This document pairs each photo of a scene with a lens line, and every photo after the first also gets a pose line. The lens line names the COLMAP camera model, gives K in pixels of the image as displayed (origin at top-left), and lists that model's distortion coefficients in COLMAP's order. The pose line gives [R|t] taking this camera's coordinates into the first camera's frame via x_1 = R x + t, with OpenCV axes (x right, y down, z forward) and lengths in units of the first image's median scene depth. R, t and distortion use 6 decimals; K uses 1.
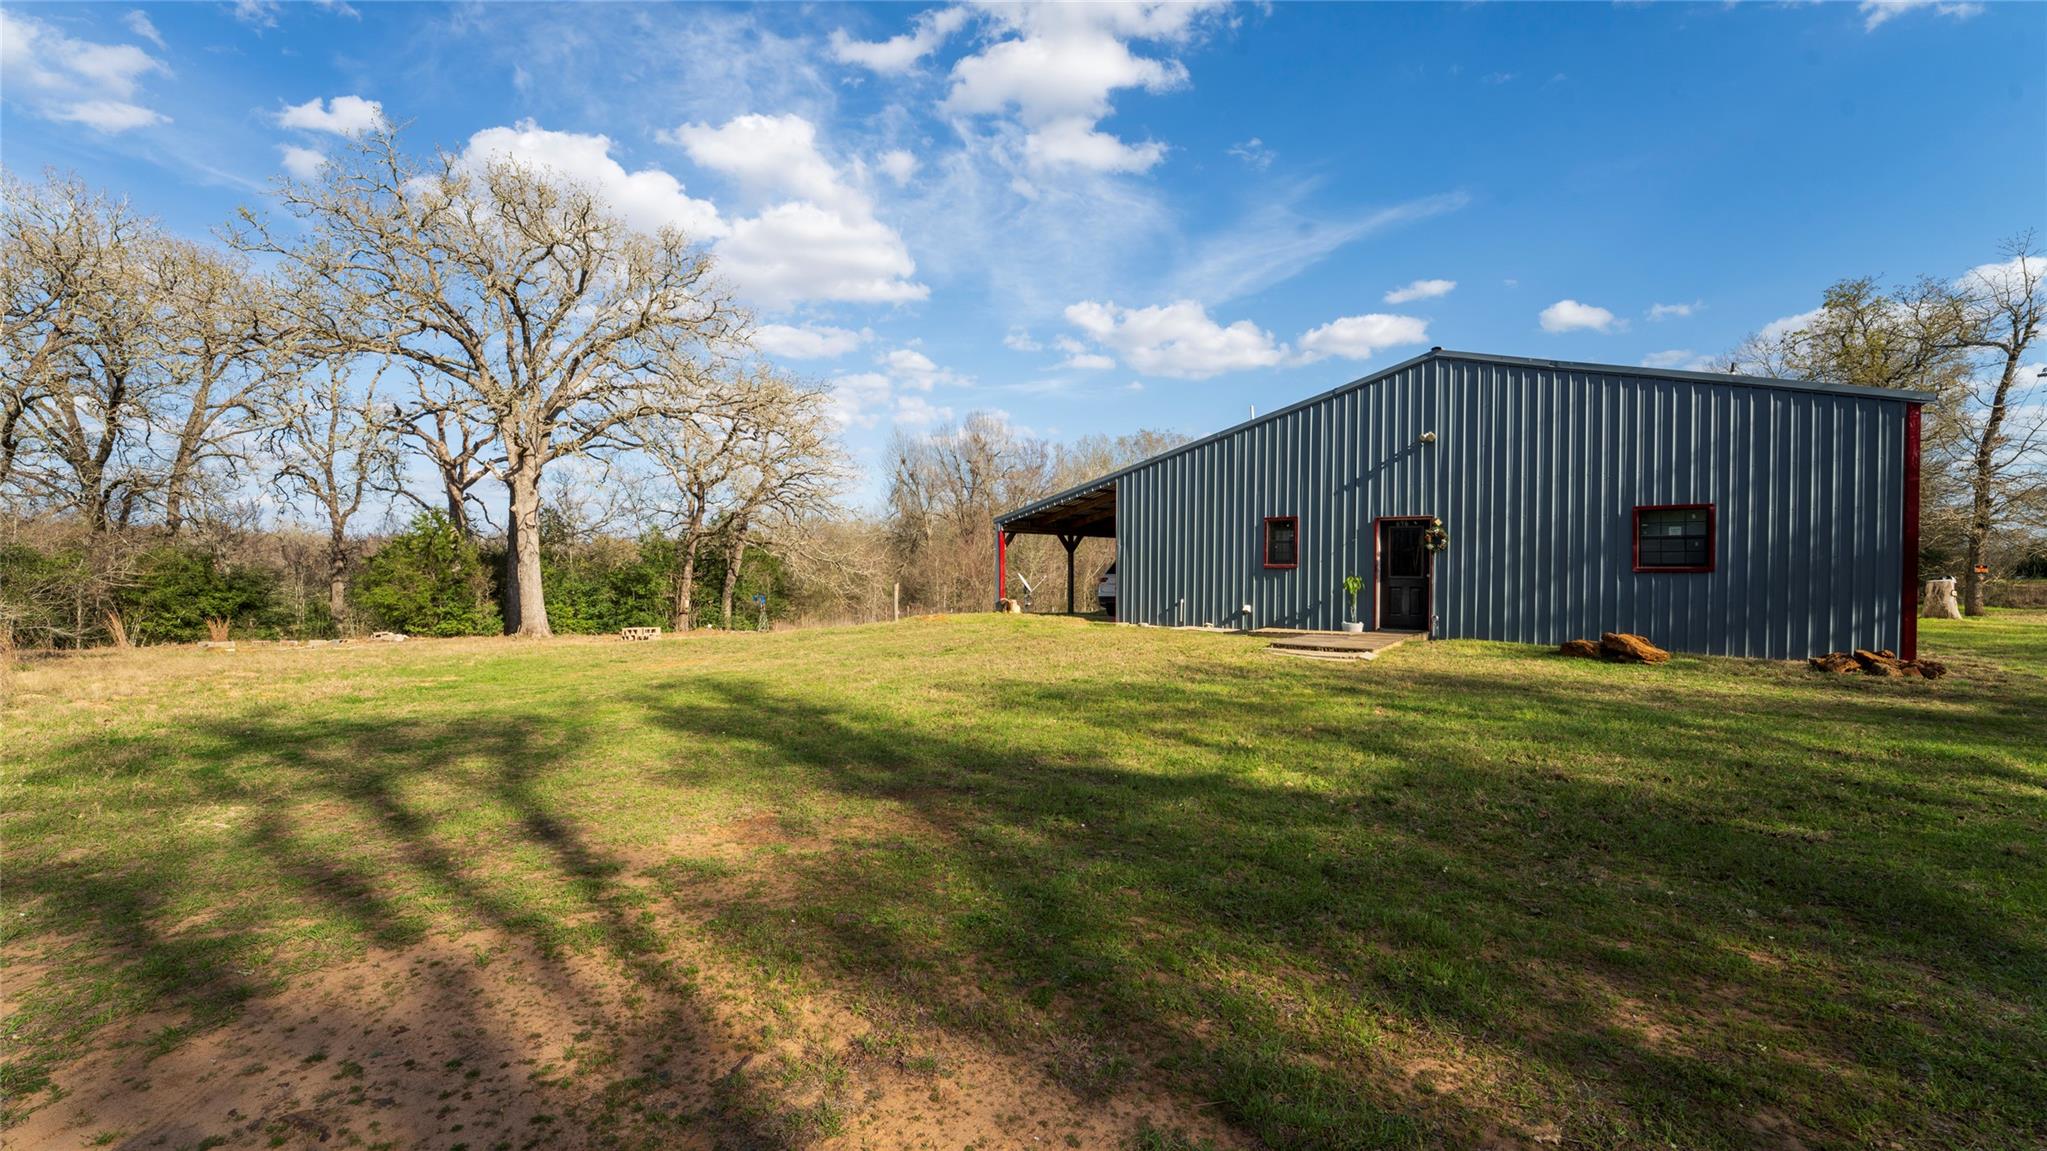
lens RADIAL K [[835.8, 0, 1021.8], [0, 835.8, 572.7], [0, 0, 1]] dist [-0.027809, 0.001470]
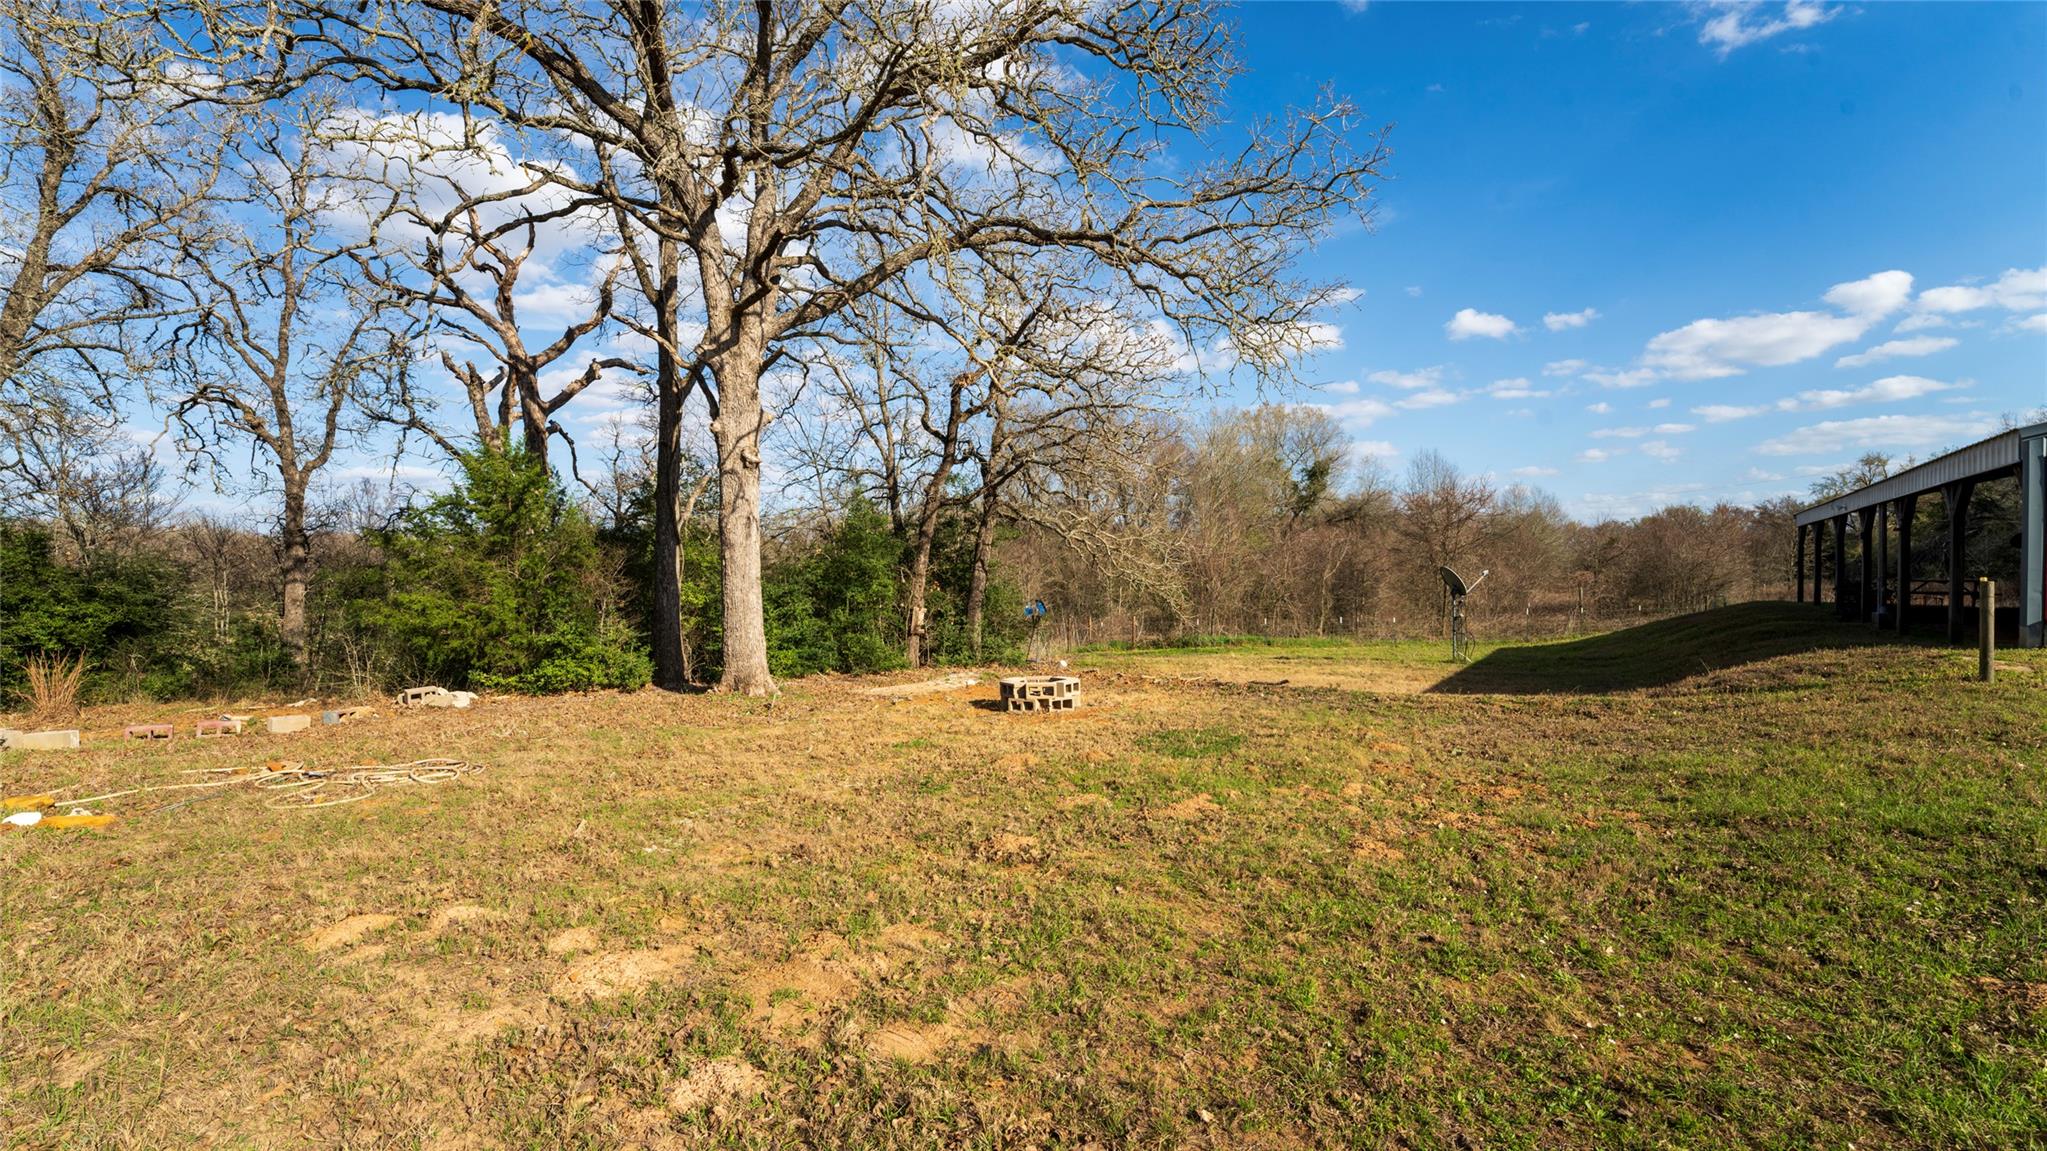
lens RADIAL K [[835.8, 0, 1030.1], [0, 835.8, 574.9], [0, 0, 1]] dist [-0.027809, 0.001470]
pose [[0.997791, -0.002245, 0.066390, -0.418469], [0.002084, 0.999995, 0.002484, 0.006191], [-0.066395, -0.002340, 0.997791, 0.458979]]
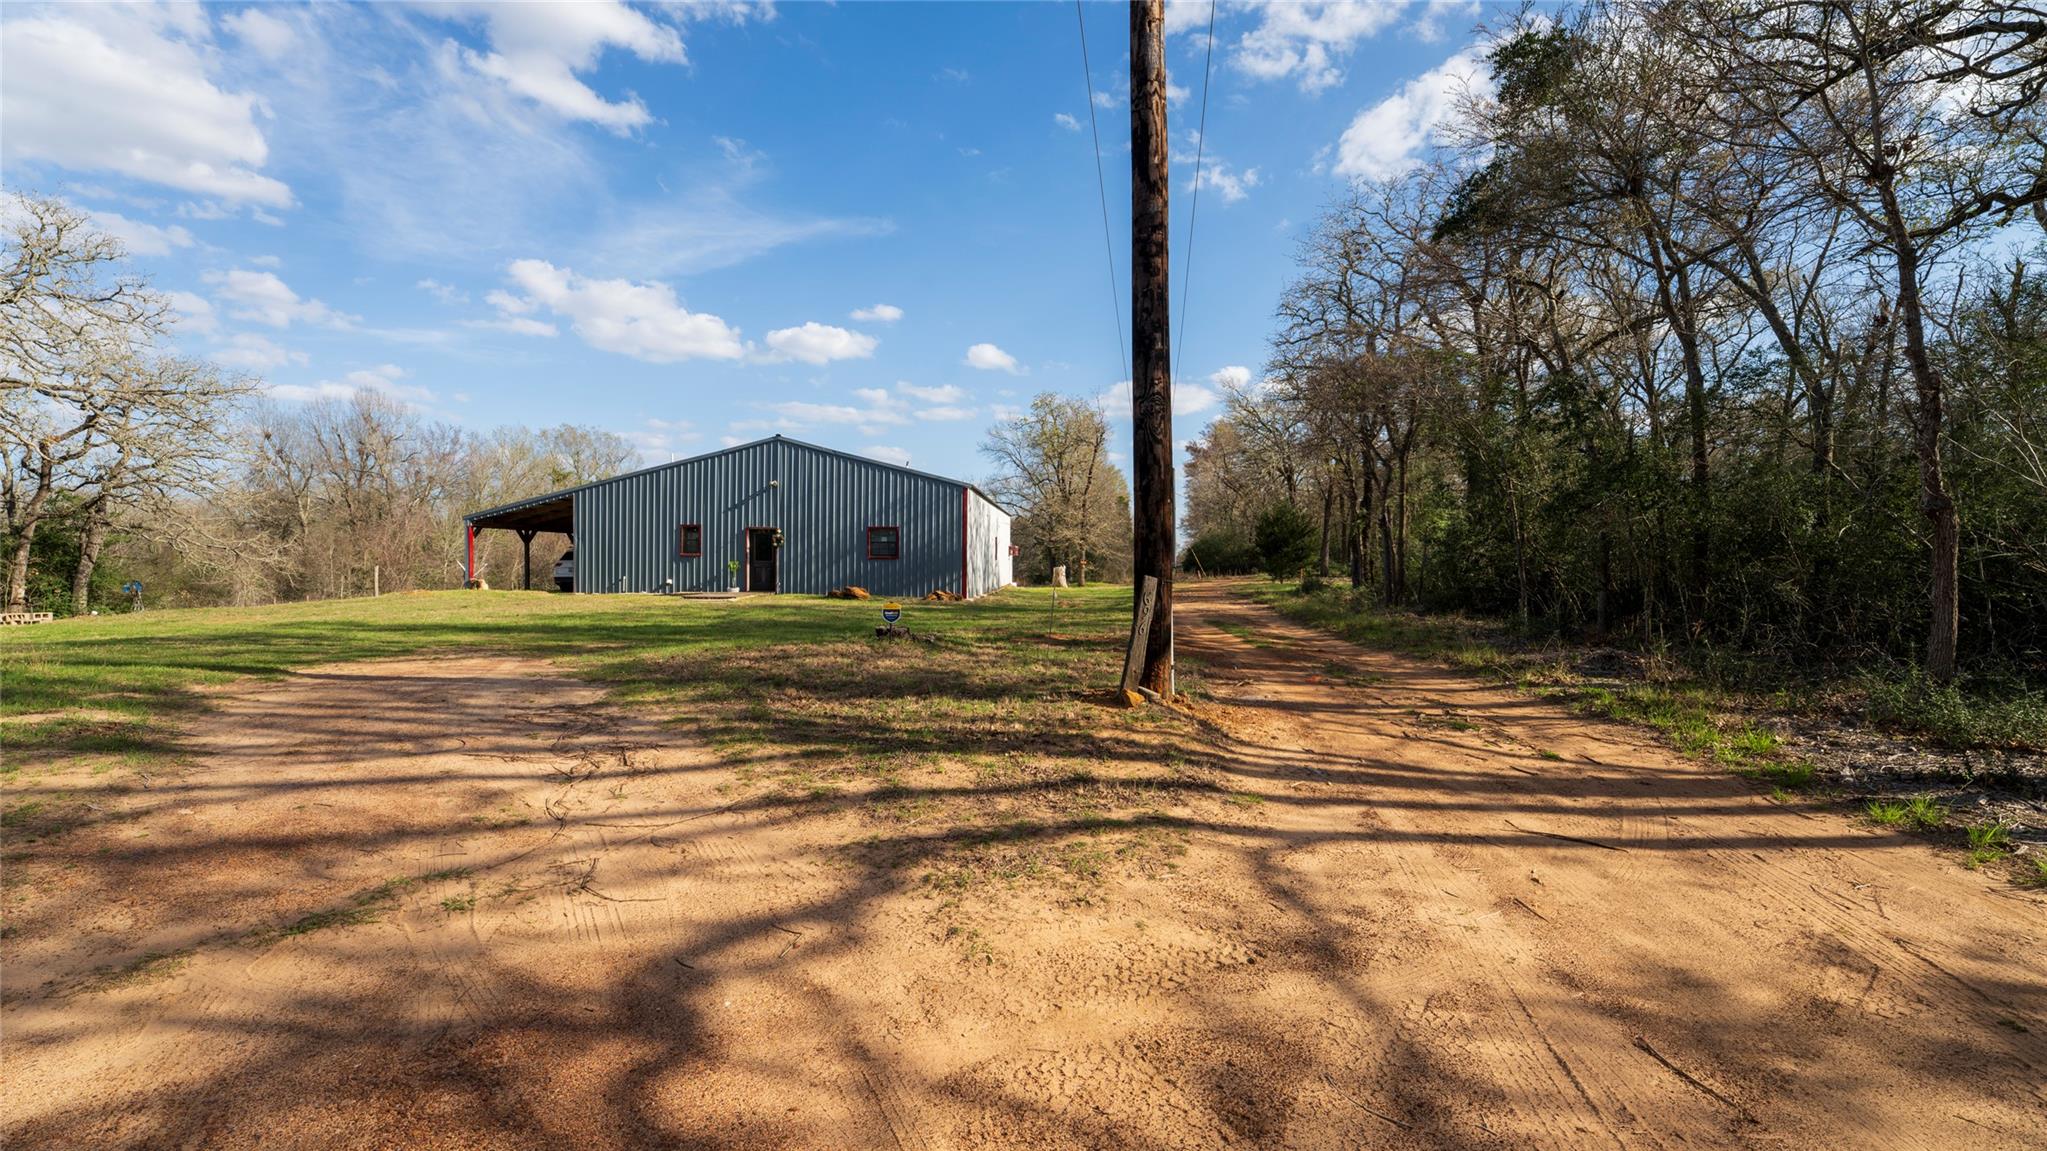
lens RADIAL K [[835.8, 0, 1094.7], [0, 835.8, 573.0], [0, 0, 1]] dist [-0.027809, 0.001470]
pose [[0.773830, -0.005424, 0.633370, -0.062335], [-0.001839, 0.999940, 0.010810, 0.005417], [-0.633391, -0.009530, 0.773773, -0.442520]]
